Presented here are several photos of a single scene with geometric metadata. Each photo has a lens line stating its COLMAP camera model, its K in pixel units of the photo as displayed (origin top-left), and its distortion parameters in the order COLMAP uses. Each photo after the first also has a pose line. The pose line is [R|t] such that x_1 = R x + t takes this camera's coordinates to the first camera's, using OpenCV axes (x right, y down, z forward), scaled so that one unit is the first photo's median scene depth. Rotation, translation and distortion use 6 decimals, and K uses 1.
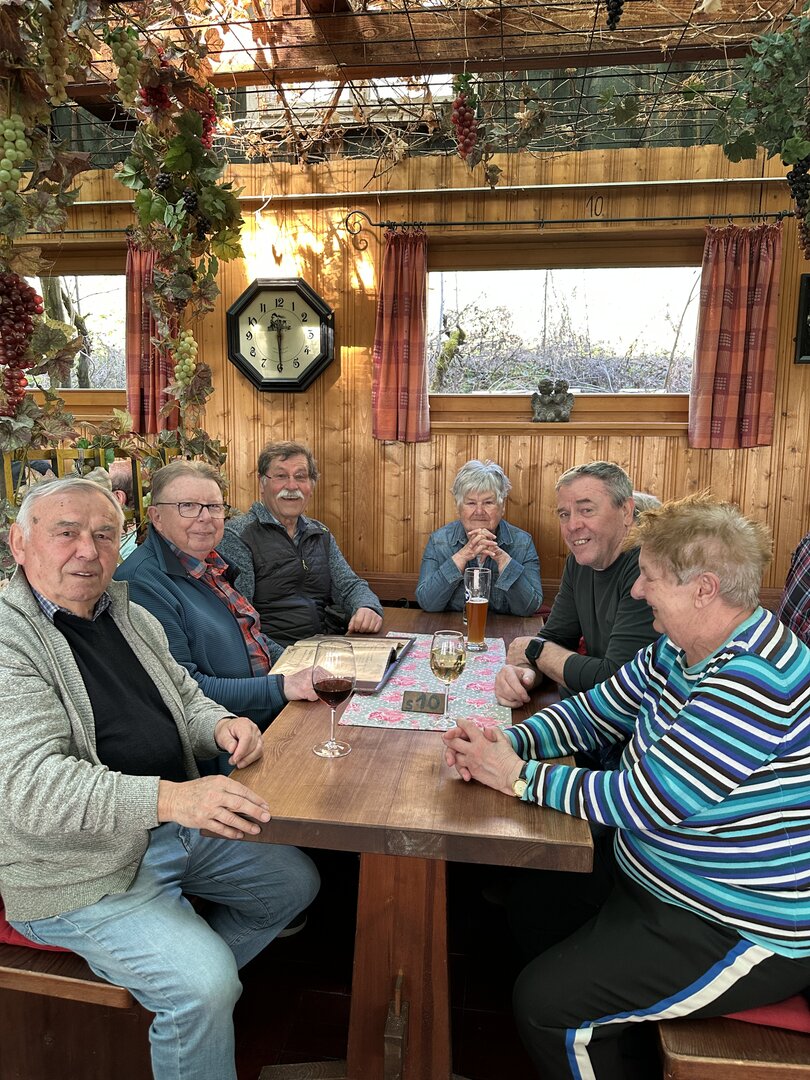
lens RADIAL K [[756.3, 0, 405.0], [0, 756.3, 540.0], [0, 0, 1]] dist [0.003173, -0.002413]
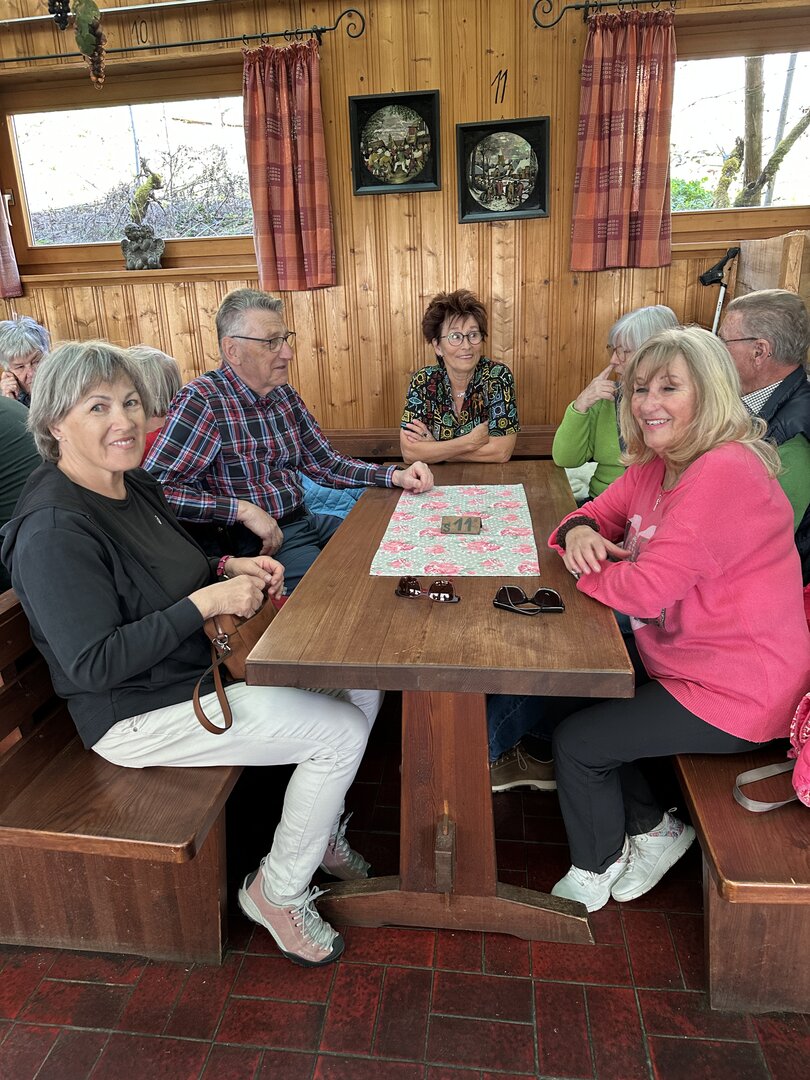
lens RADIAL K [[777.8, 0, 405.0], [0, 777.8, 540.0], [0, 0, 1]] dist [-0.037016, 0.002939]
pose [[0.999049, -0.039066, -0.019358, 0.572905], [0.042088, 0.980024, 0.194373, 0.007952], [0.011378, -0.195003, 0.980737, -0.048760]]
